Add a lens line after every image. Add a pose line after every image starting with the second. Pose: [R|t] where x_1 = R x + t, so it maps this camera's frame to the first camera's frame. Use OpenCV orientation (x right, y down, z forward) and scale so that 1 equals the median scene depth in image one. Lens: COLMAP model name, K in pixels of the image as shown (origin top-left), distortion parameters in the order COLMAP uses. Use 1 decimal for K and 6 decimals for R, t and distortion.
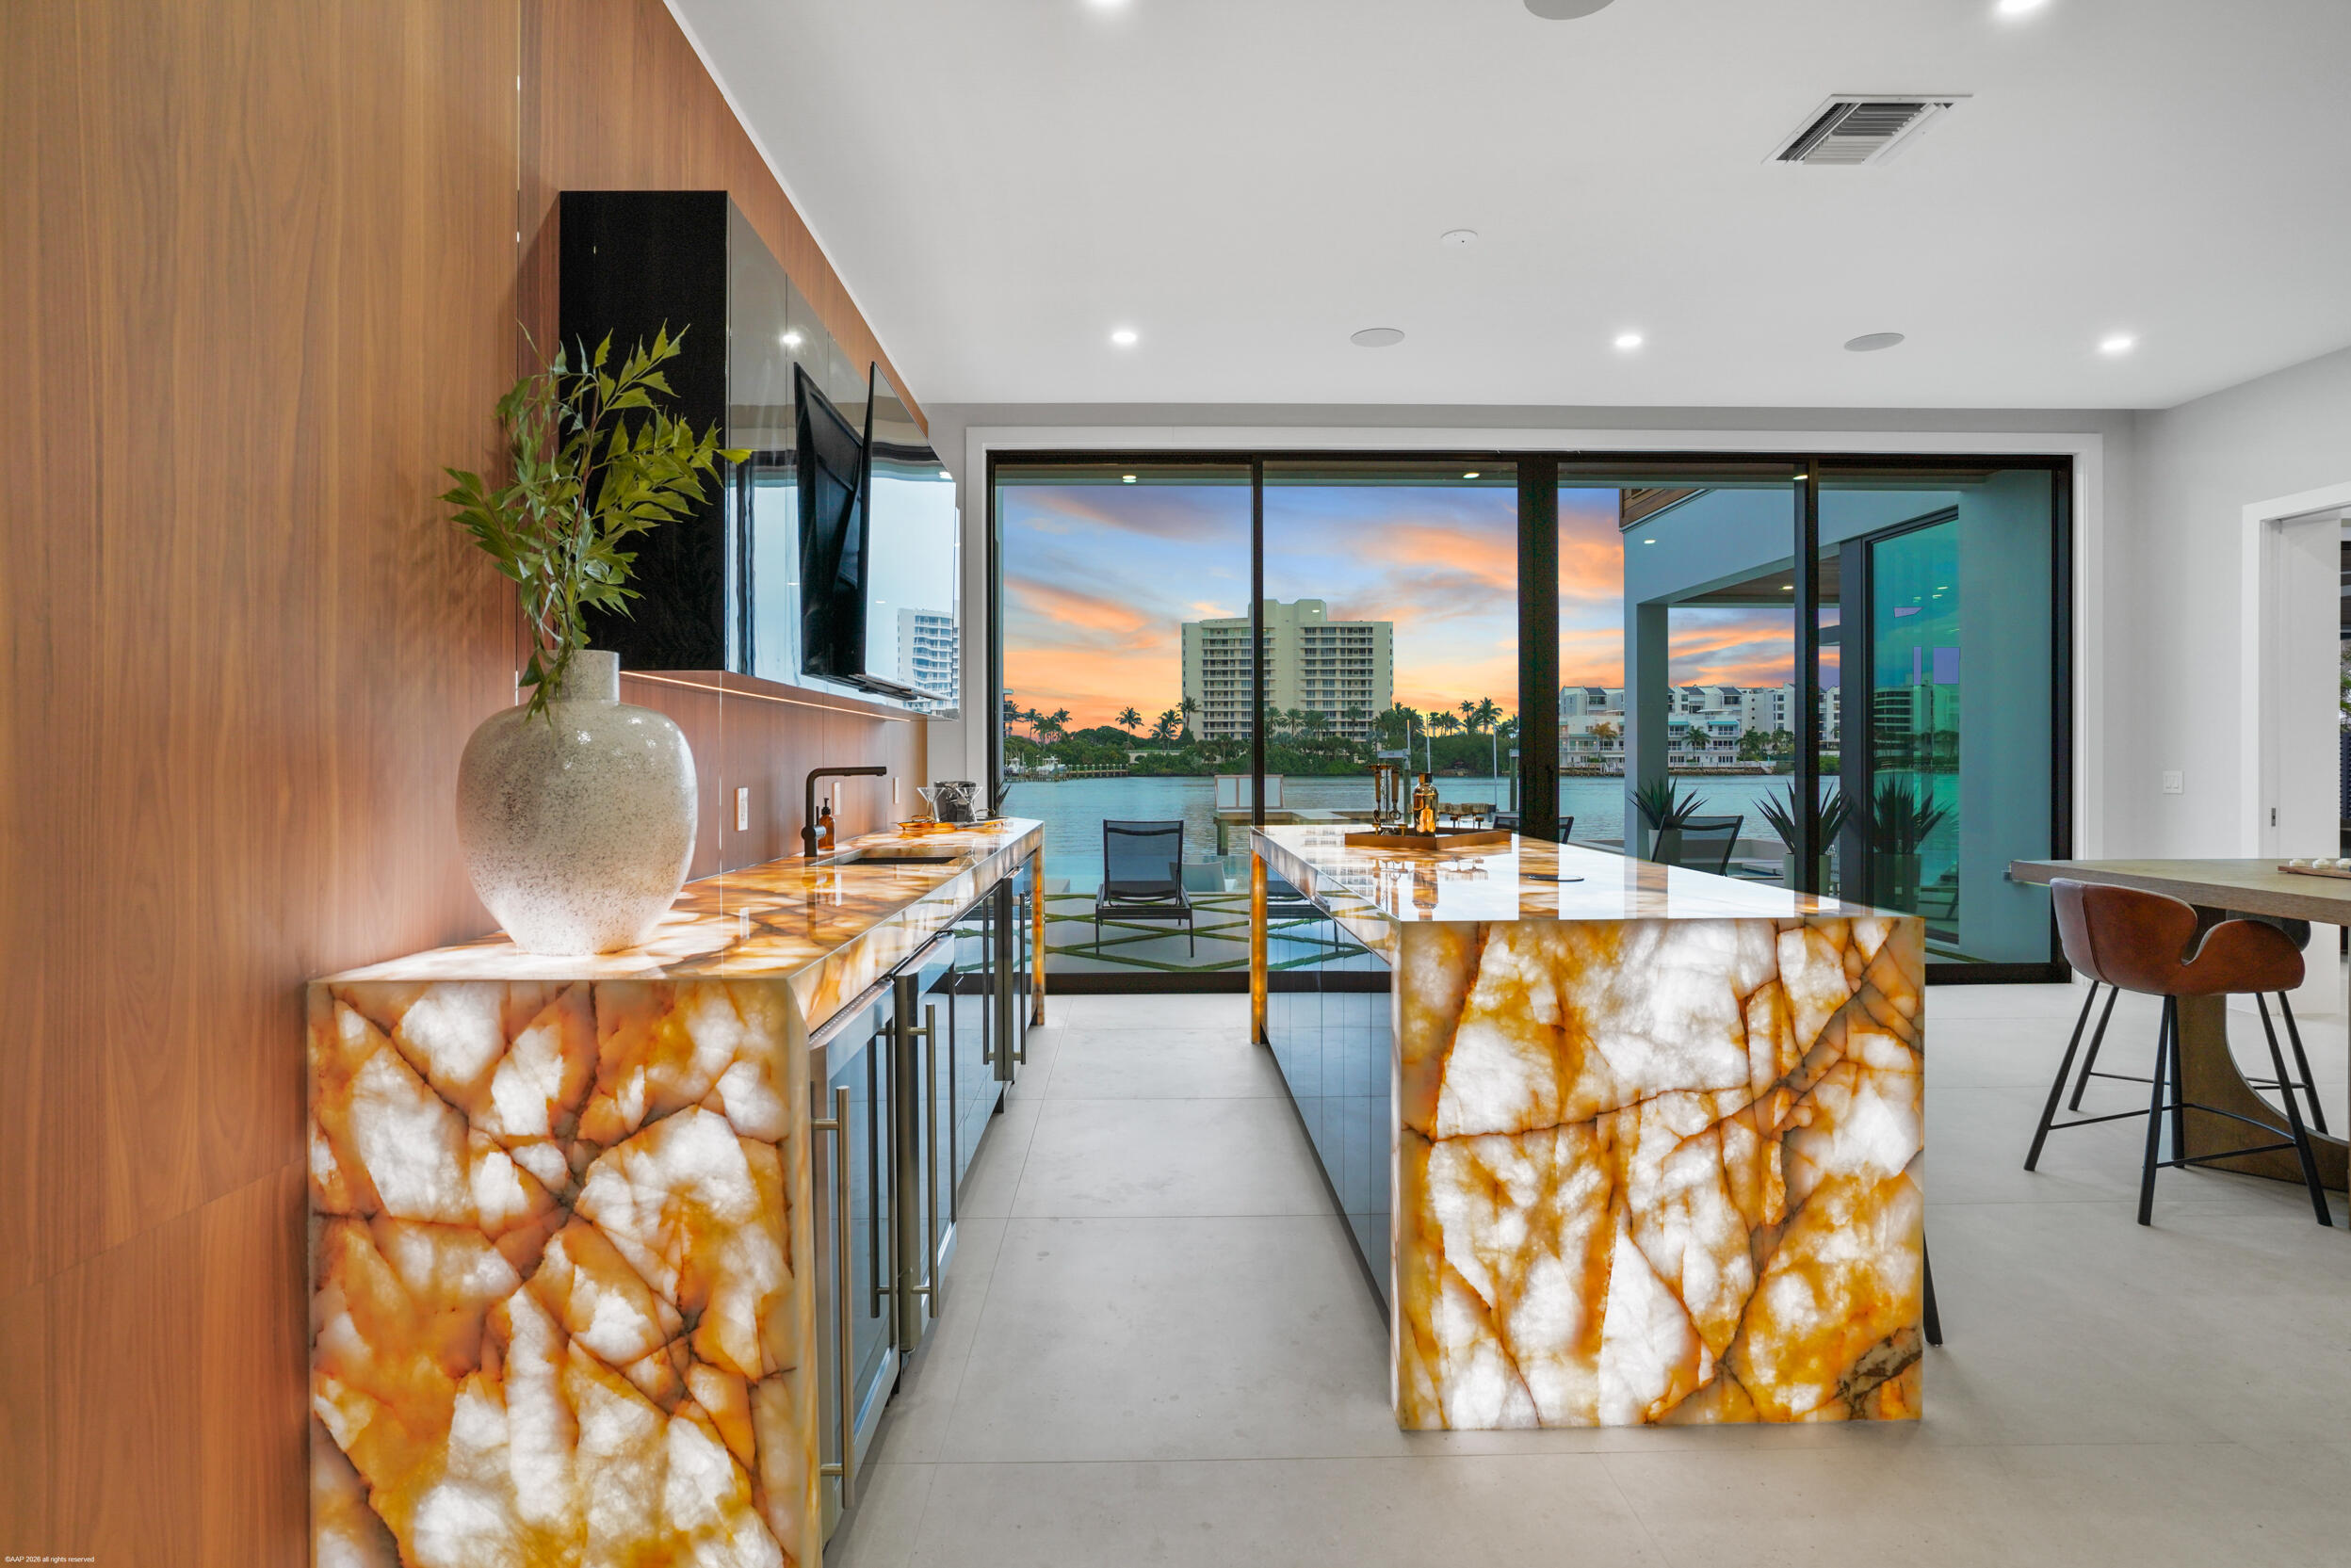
lens RADIAL K [[1244.3, 0, 1188.5], [0, 1244.3, 763.9], [0, 0, 1]] dist [-0.015065, 0.000375]
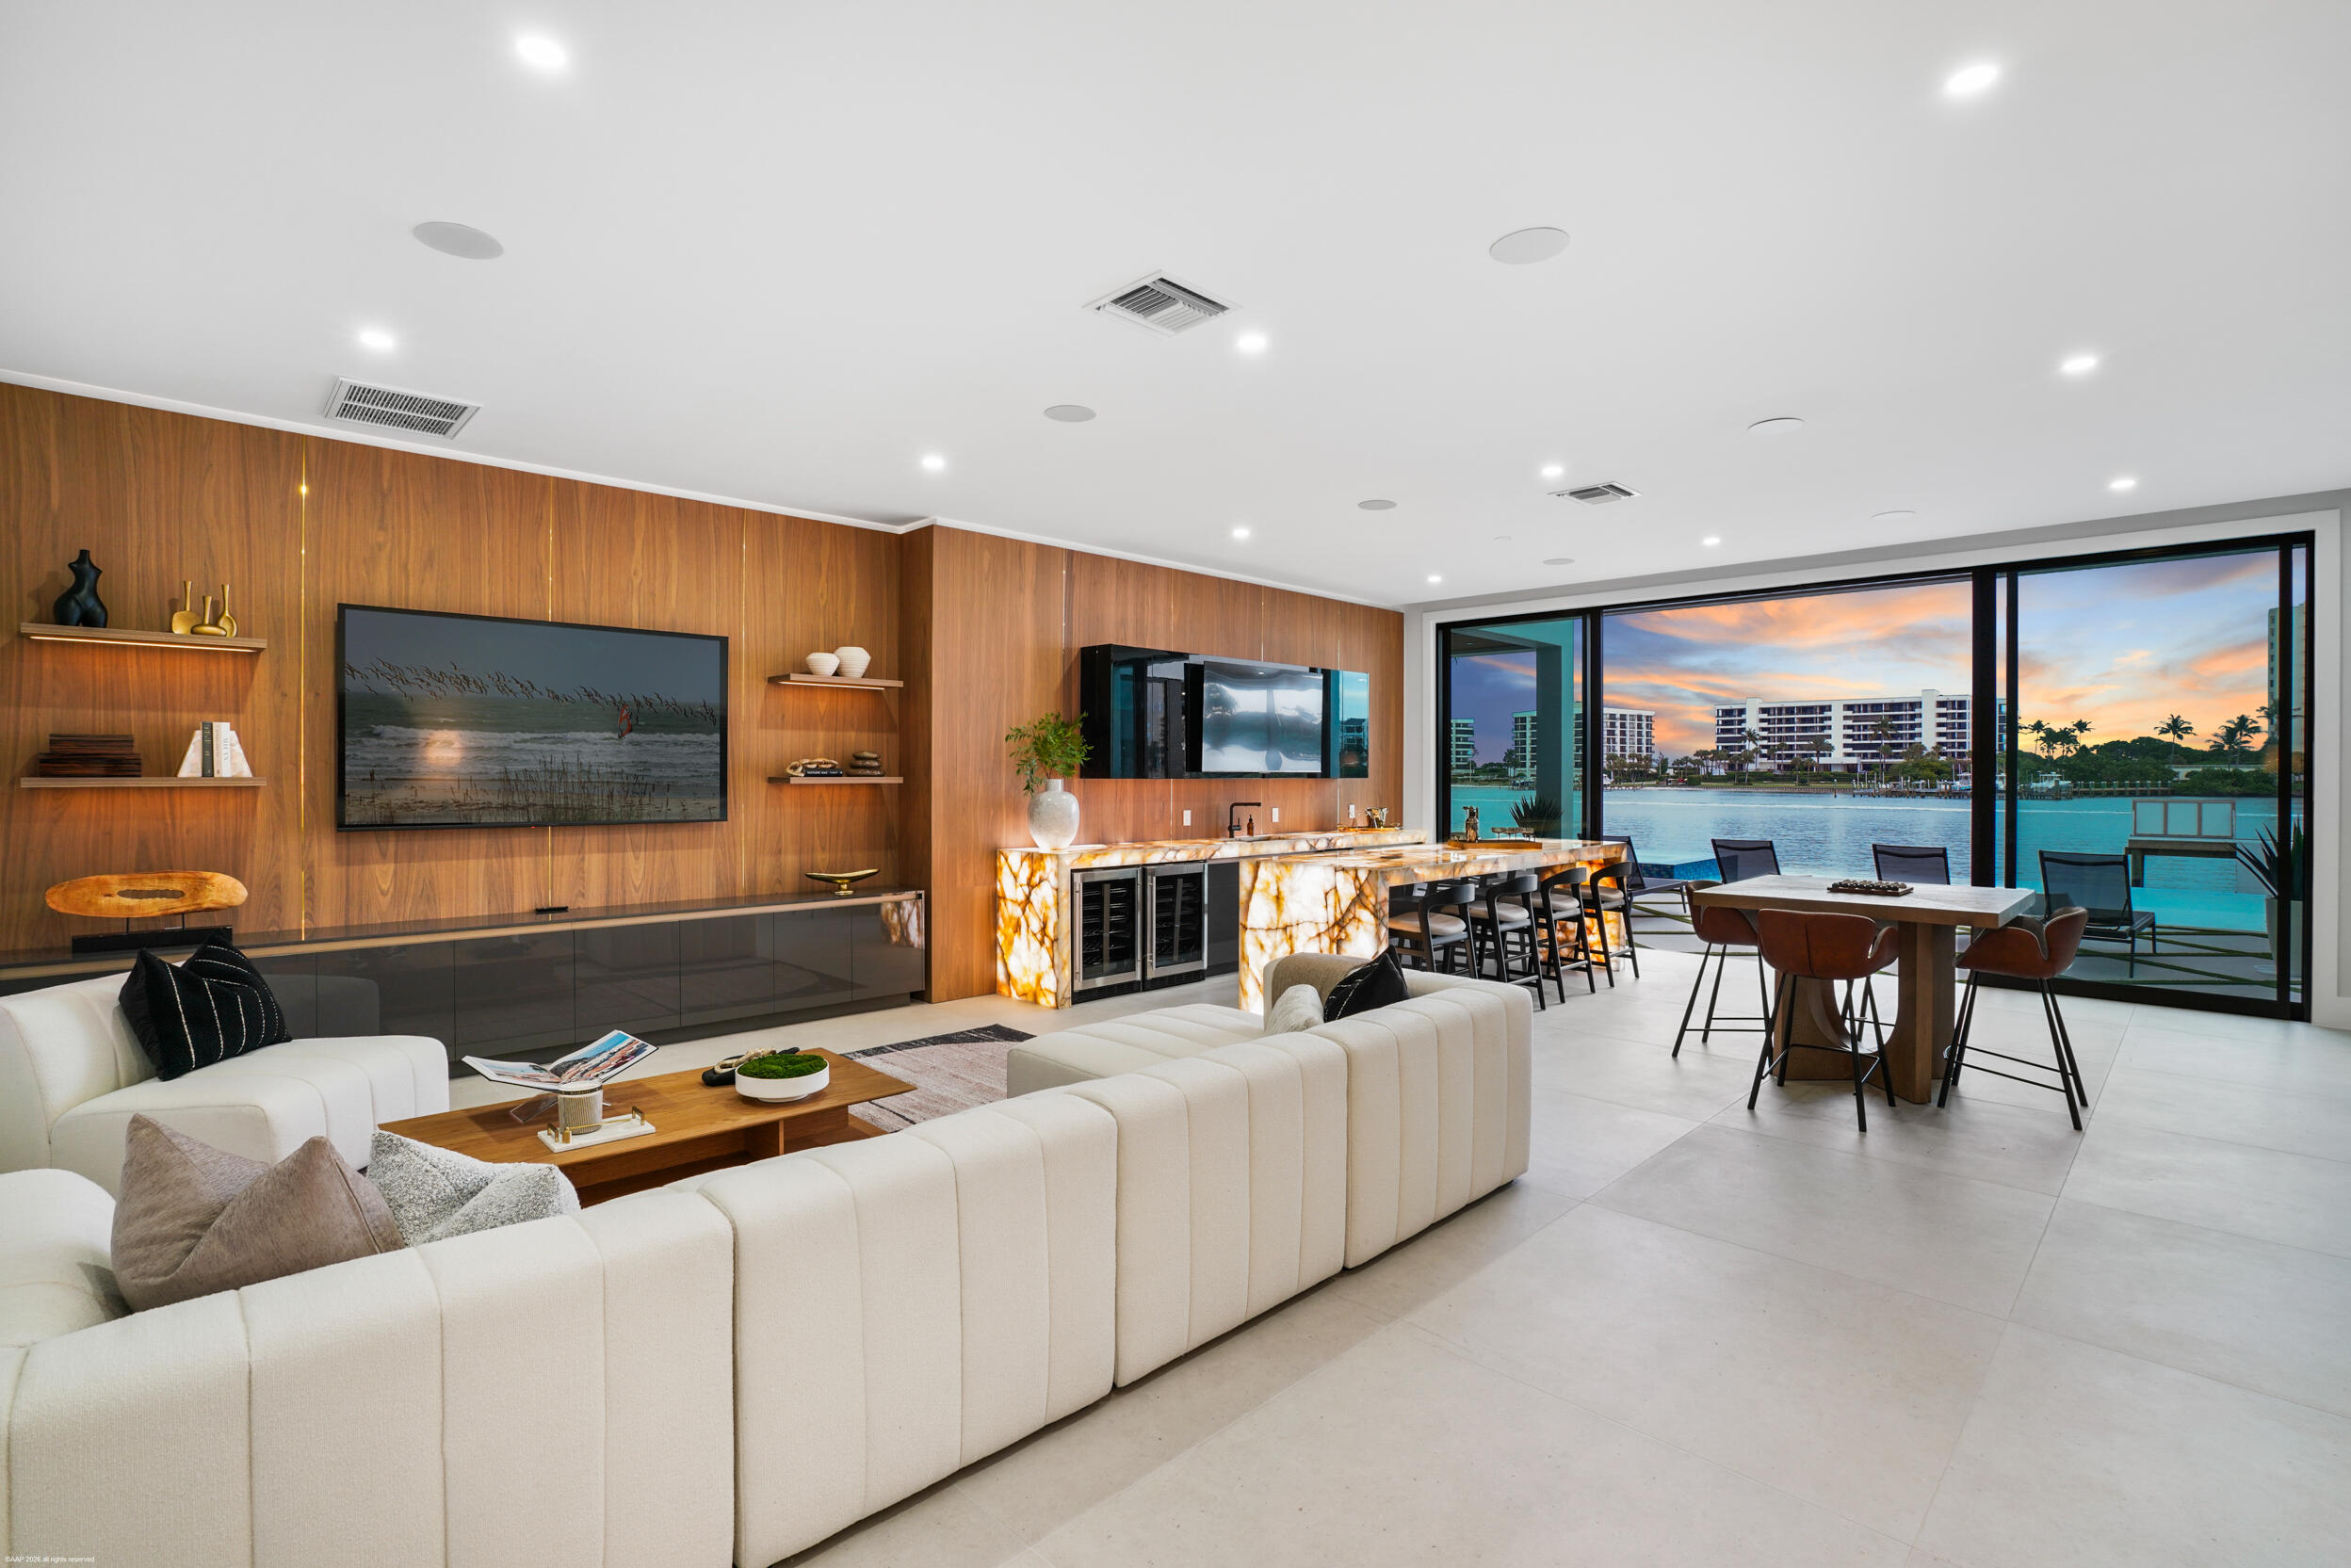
lens RADIAL K [[1095.0, 0, 1177.6], [0, 1095.0, 784.4], [0, 0, 1]] dist [-0.020696, 0.000570]
pose [[0.690646, 0.012815, -0.723079, 2.097894], [-0.007166, 0.999915, 0.010878, -0.096516], [0.723157, -0.002331, 0.690680, -1.067993]]
